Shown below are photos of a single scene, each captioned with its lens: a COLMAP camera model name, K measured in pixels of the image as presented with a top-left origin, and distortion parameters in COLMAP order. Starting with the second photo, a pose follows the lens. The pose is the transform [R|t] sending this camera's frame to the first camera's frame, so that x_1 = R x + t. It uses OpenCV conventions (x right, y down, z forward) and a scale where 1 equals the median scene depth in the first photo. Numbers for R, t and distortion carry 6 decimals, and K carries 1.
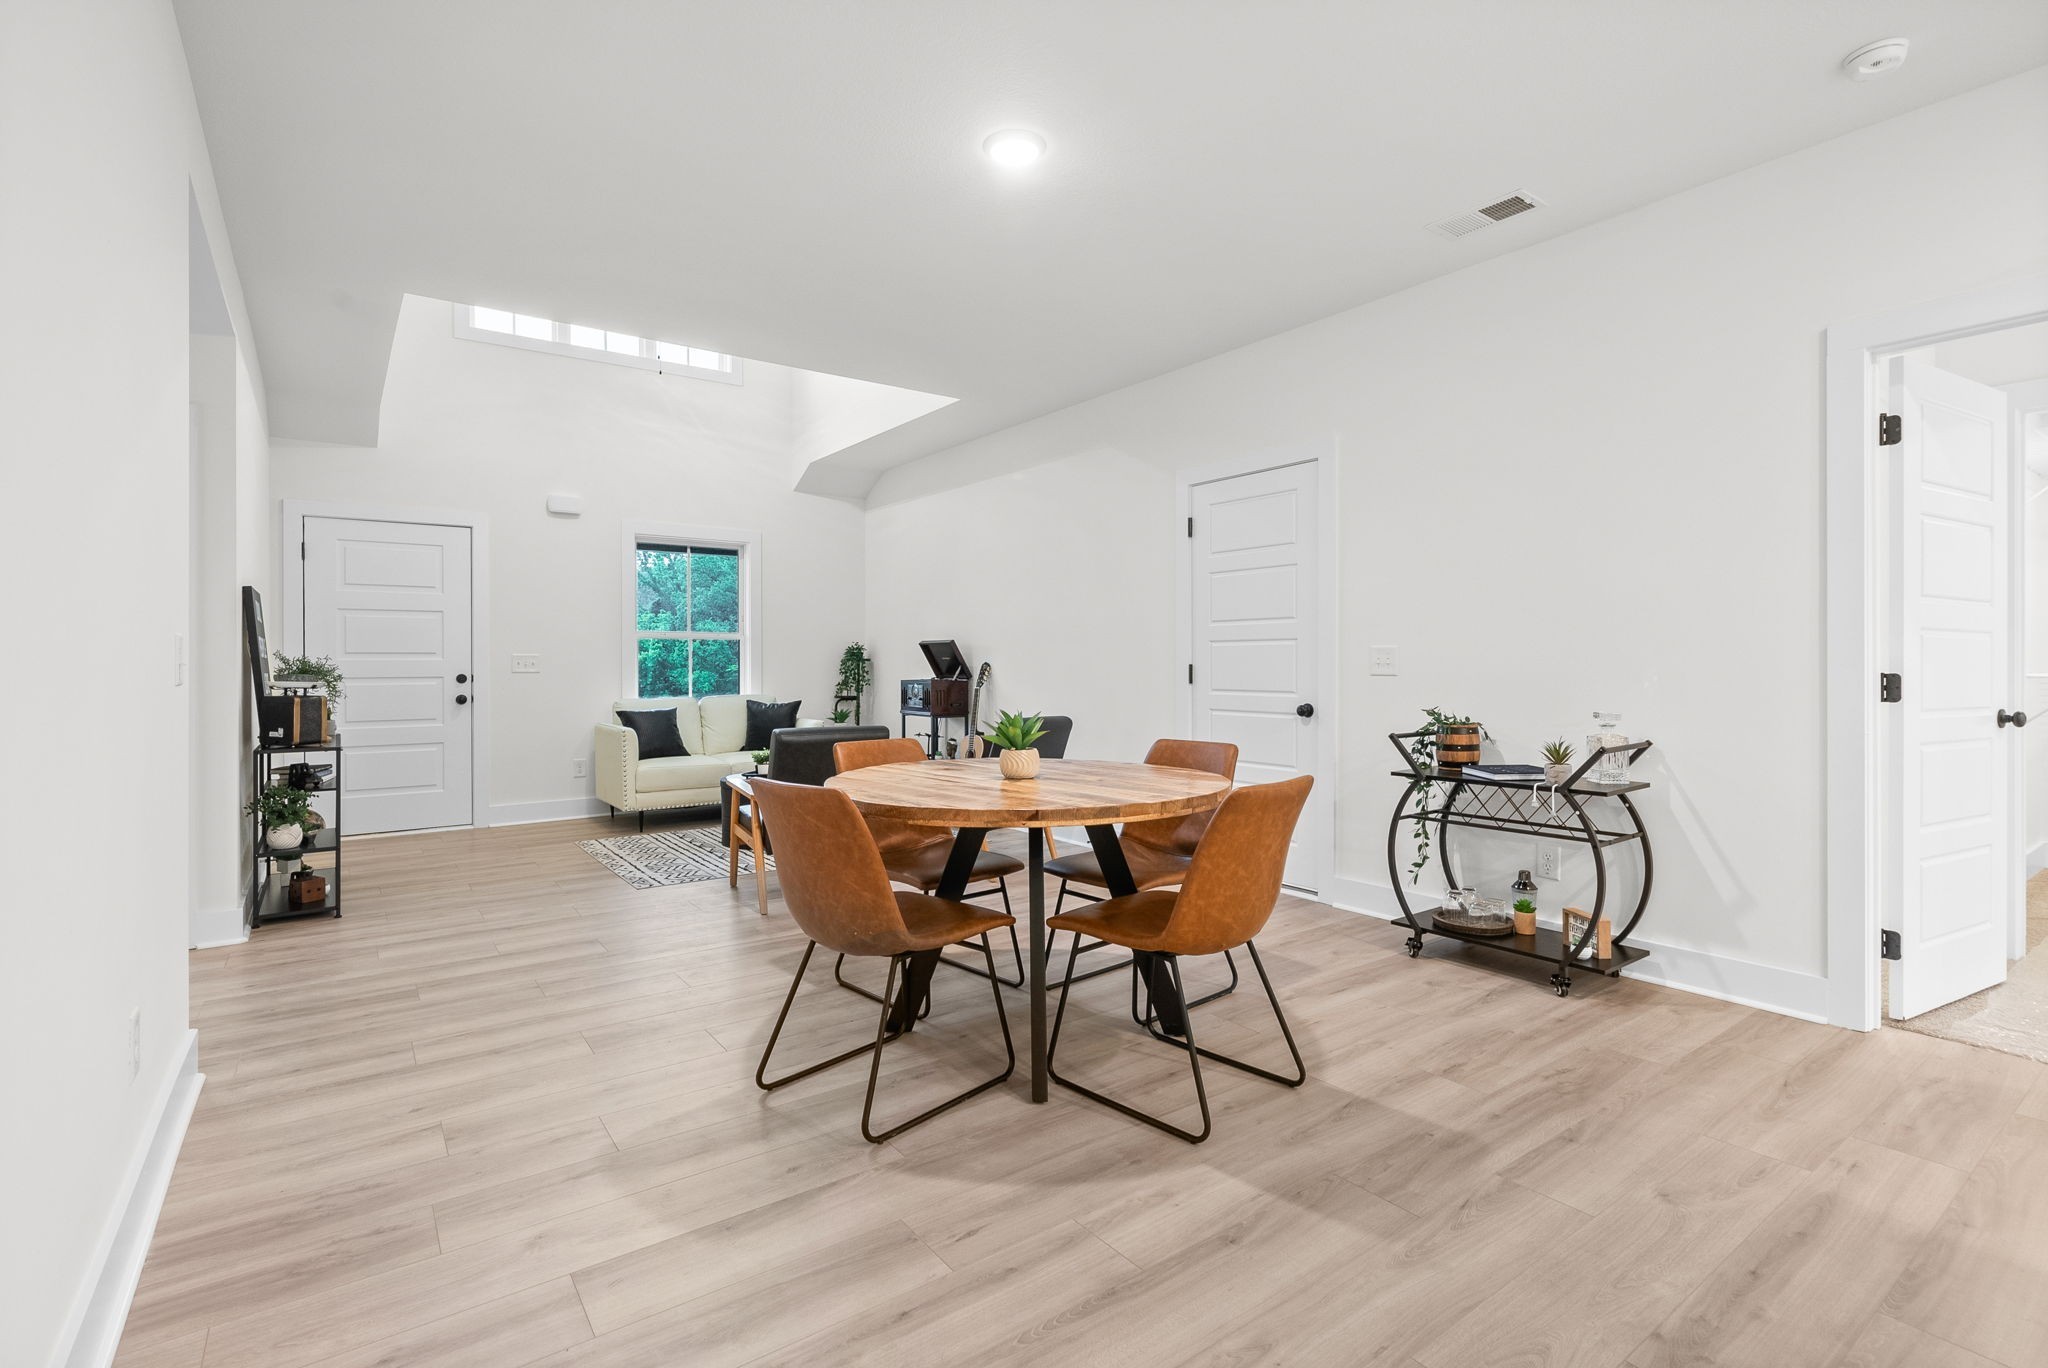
lens RADIAL K [[916.7, 0, 997.3], [0, 916.7, 664.9], [0, 0, 1]] dist [-0.001067, 0.000118]
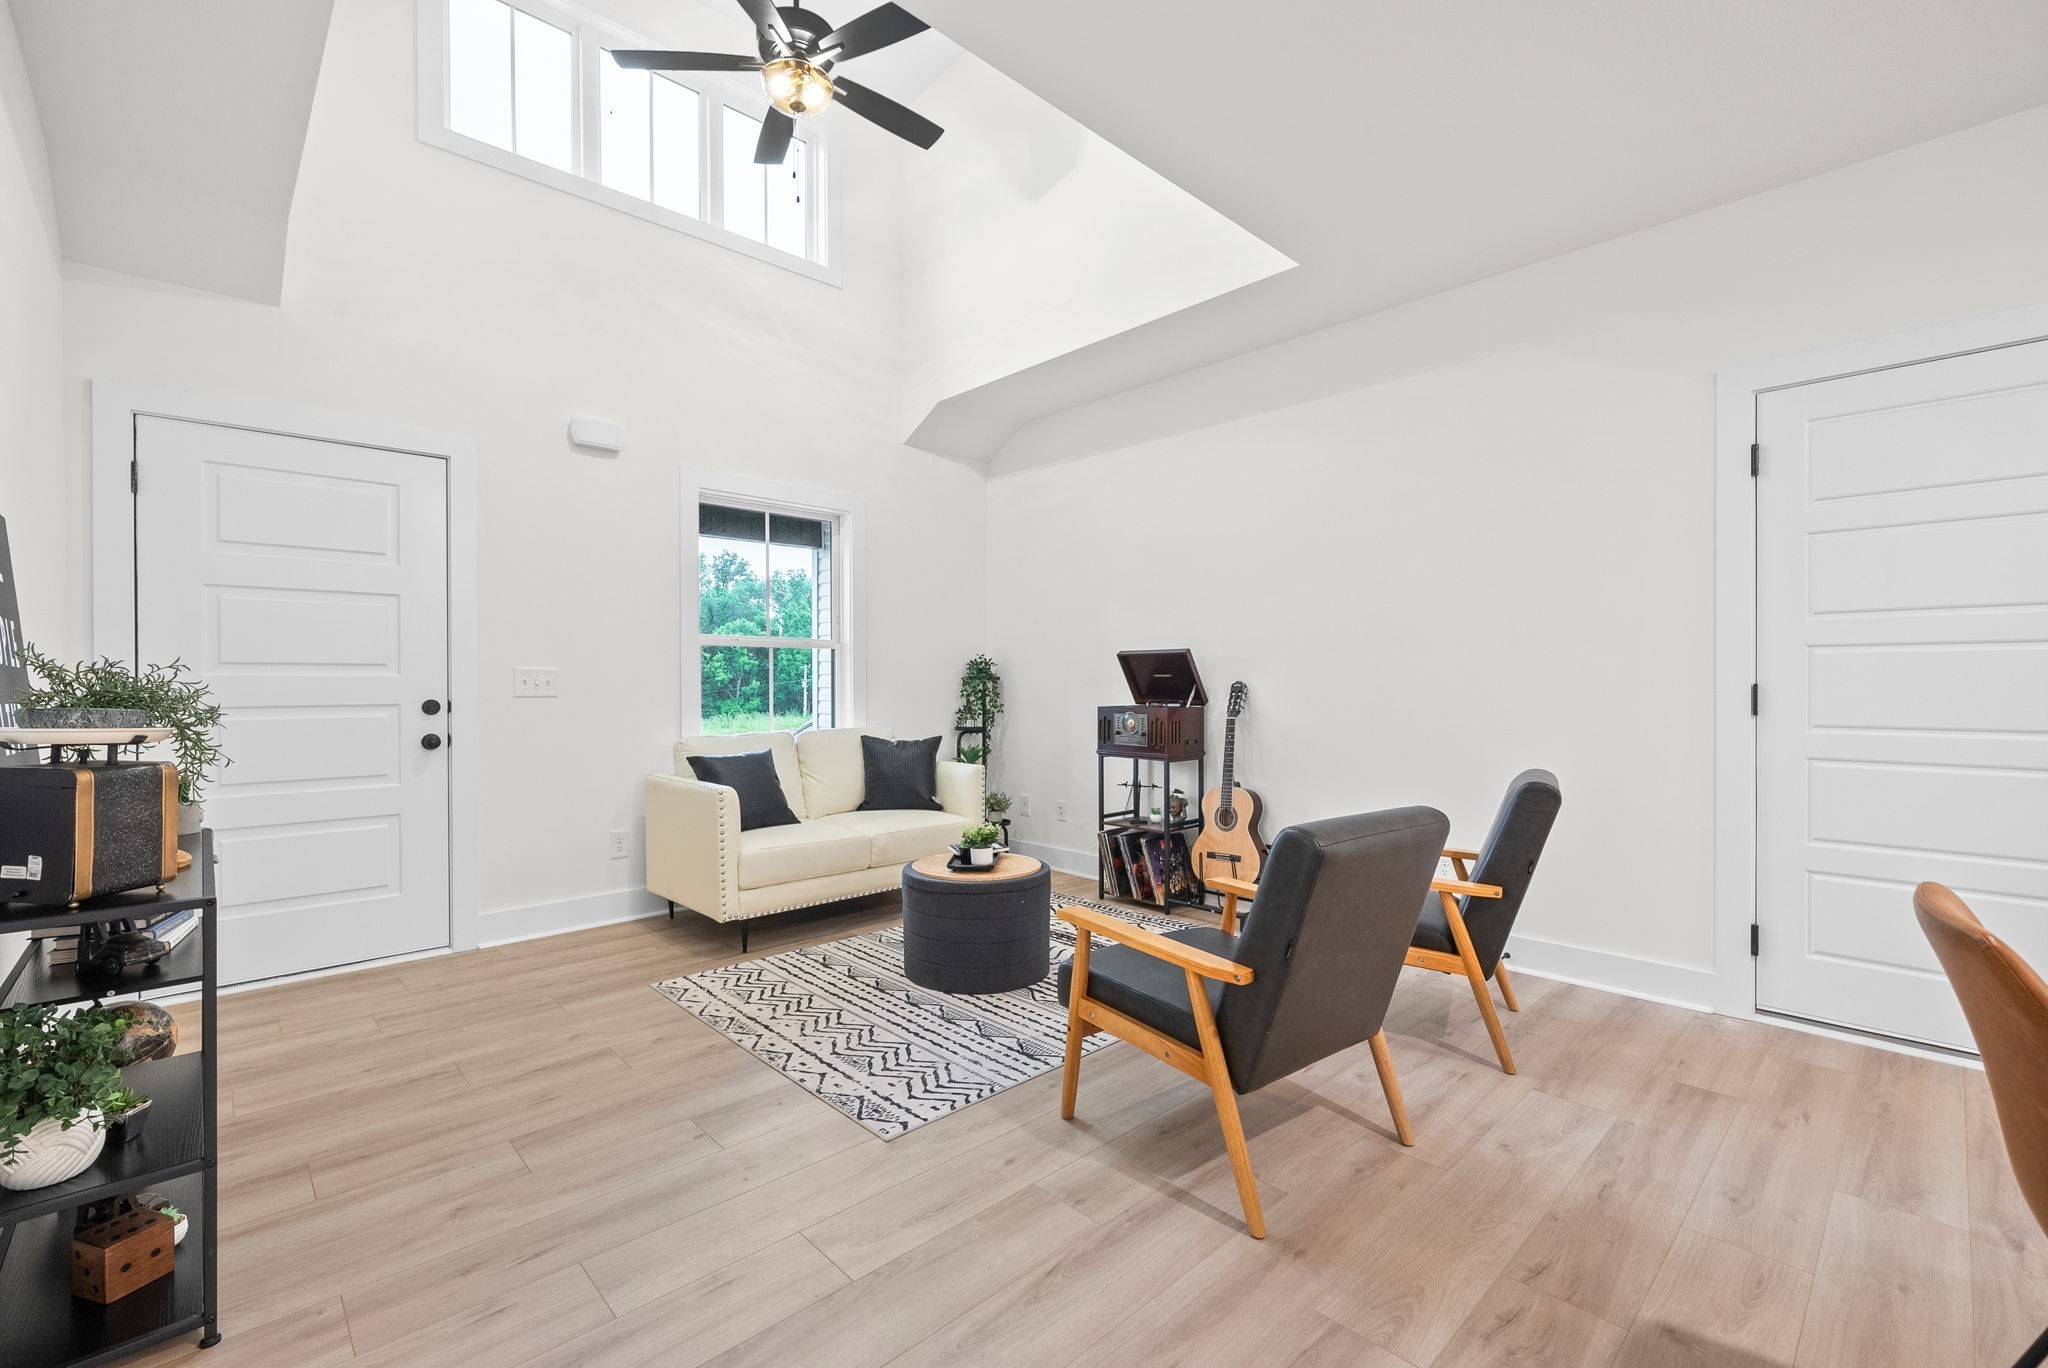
lens RADIAL K [[879.0, 0, 1023.8], [0, 879.0, 688.2], [0, 0, 1]] dist [0.000478, -0.000153]
pose [[0.991635, 0.000423, 0.129071, -0.264148], [-0.000814, 0.999995, 0.002971, 0.000483], [-0.129069, -0.003051, 0.991631, 0.364138]]
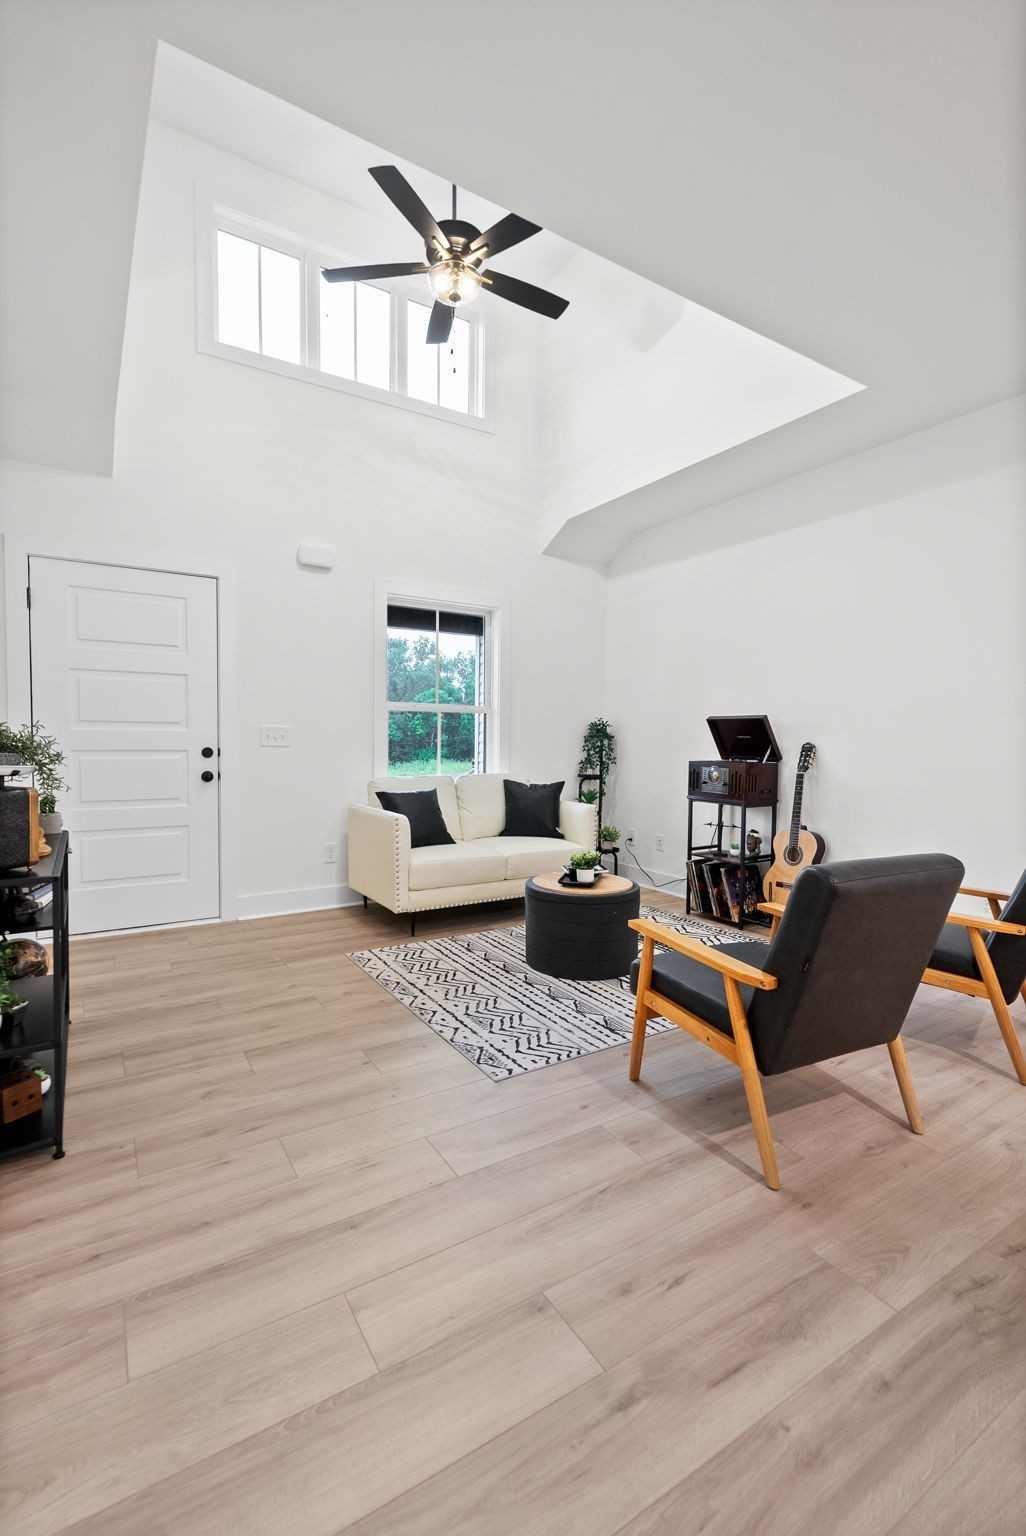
lens RADIAL K [[687.5, 0, 510.8], [0, 687.5, 769.5], [0, 0, 1]] dist [-0.001067, 0.000118]
pose [[0.997365, 0.018219, -0.070224, -0.243214], [-0.015140, 0.998911, 0.044139, -0.001982], [0.070952, -0.042959, 0.996554, 0.357220]]
